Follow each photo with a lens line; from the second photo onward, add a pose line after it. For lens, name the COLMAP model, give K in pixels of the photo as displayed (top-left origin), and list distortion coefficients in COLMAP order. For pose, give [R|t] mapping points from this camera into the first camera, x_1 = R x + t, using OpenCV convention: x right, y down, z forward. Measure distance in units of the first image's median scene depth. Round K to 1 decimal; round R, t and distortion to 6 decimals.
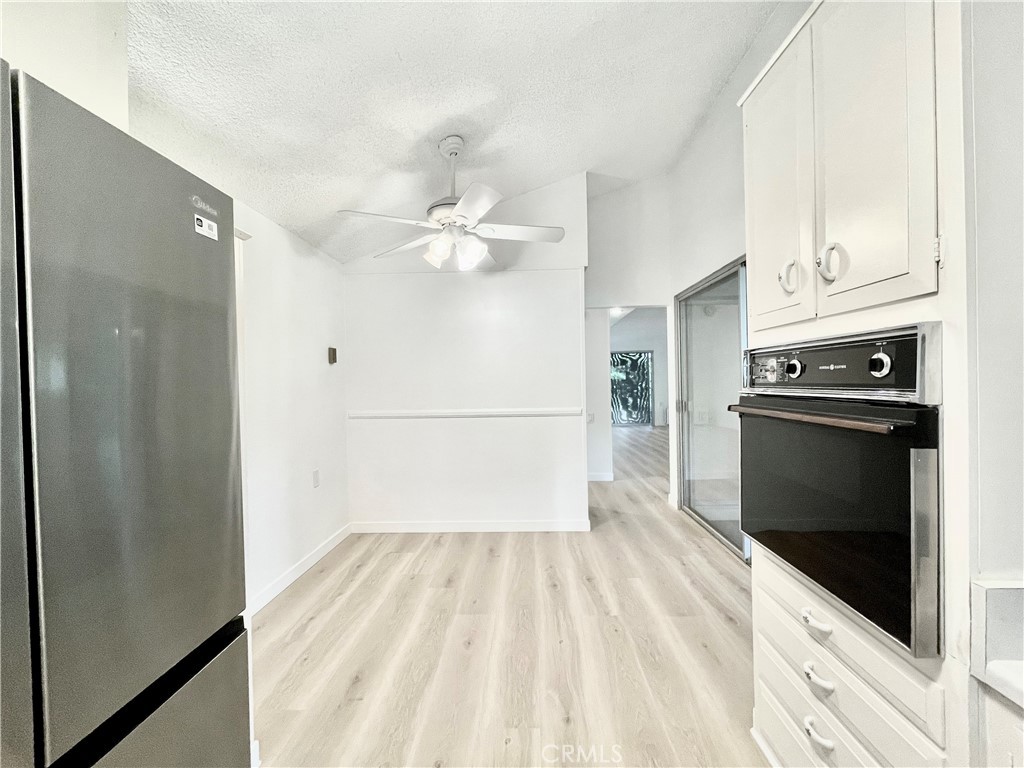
lens RADIAL K [[413.1, 0, 520.2], [0, 413.1, 387.2], [0, 0, 1]] dist [-0.009293, 0.000067]
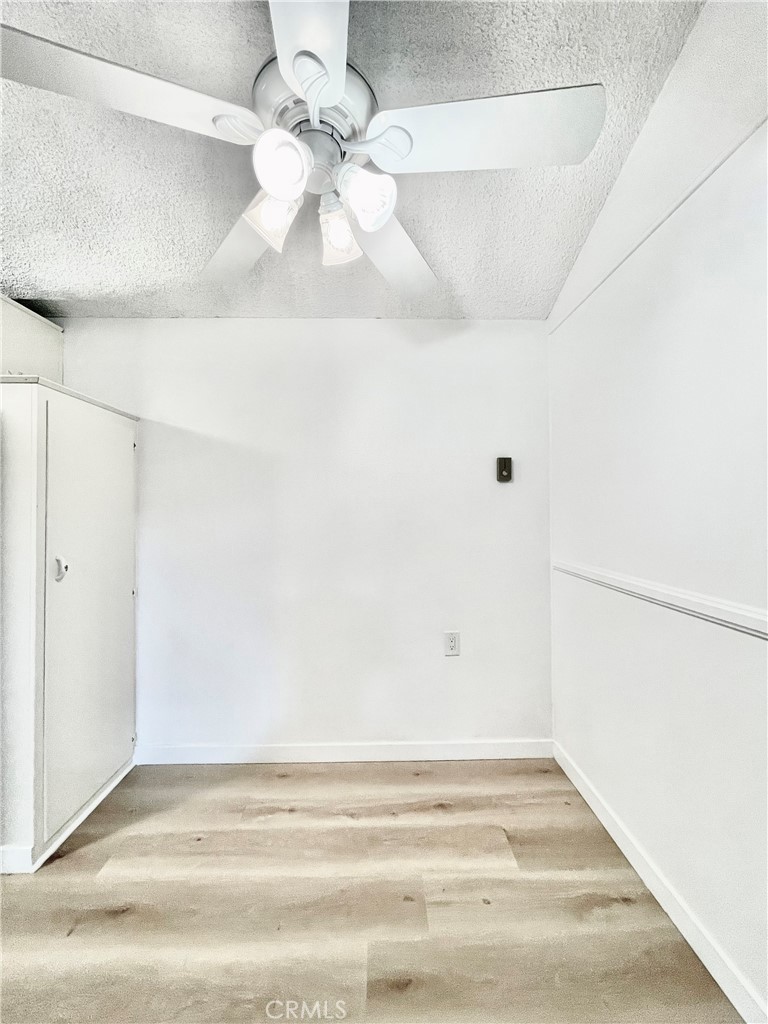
lens RADIAL K [[414.1, 0, 382.0], [0, 414.1, 510.9], [0, 0, 1]] dist [0.001236, 0.000304]
pose [[0.041125, 0.020379, -0.998946, 0.226720], [0.000673, 0.999791, 0.020423, -0.027738], [0.999154, -0.001512, 0.041103, 0.884395]]
